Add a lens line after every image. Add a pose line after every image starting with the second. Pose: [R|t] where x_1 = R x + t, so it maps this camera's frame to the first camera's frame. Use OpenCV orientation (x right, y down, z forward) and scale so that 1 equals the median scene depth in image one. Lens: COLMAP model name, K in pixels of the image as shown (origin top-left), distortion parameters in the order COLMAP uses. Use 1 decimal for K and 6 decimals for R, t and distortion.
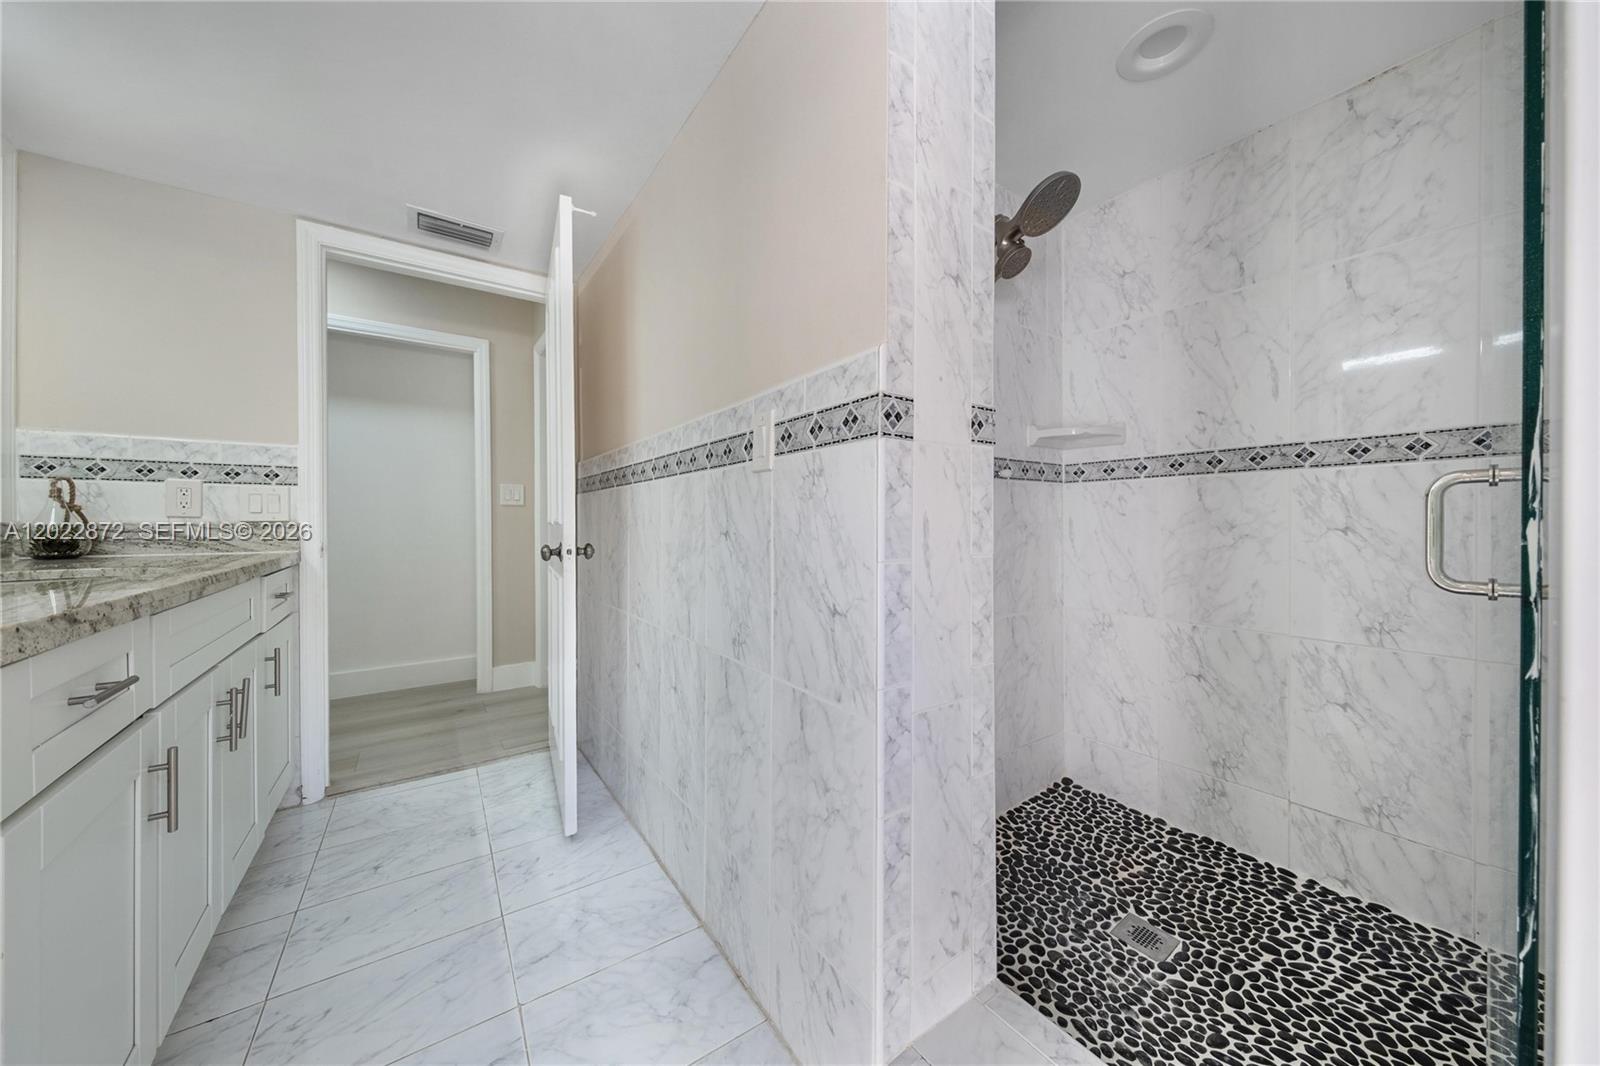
lens RADIAL K [[536.3, 0, 800.0], [0, 536.3, 533.0], [0, 0, 1]] dist [0.000746, 0.000022]
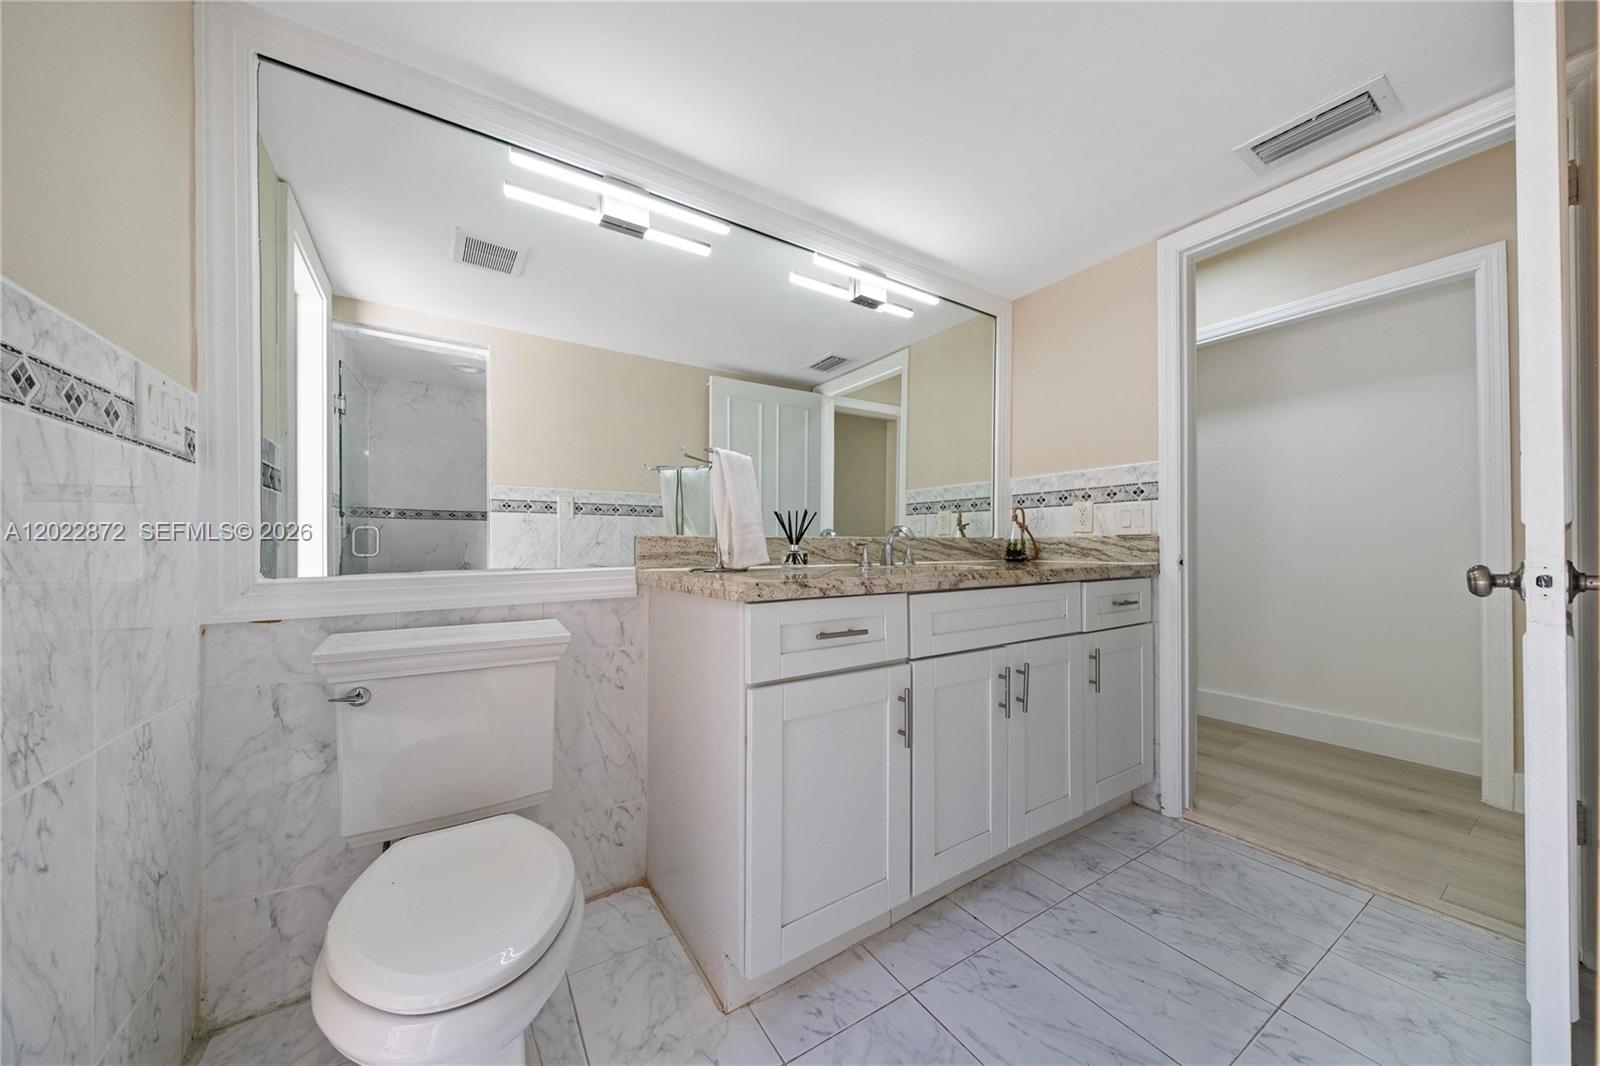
lens RADIAL K [[543.6, 0, 800.1], [0, 543.6, 547.0], [0, 0, 1]] dist [-0.000175, 0.000028]
pose [[-0.039853, -0.002984, -0.999201, 0.135559], [-0.014434, 0.999893, -0.002410, 0.016032], [0.999101, 0.014327, -0.039892, 0.372587]]
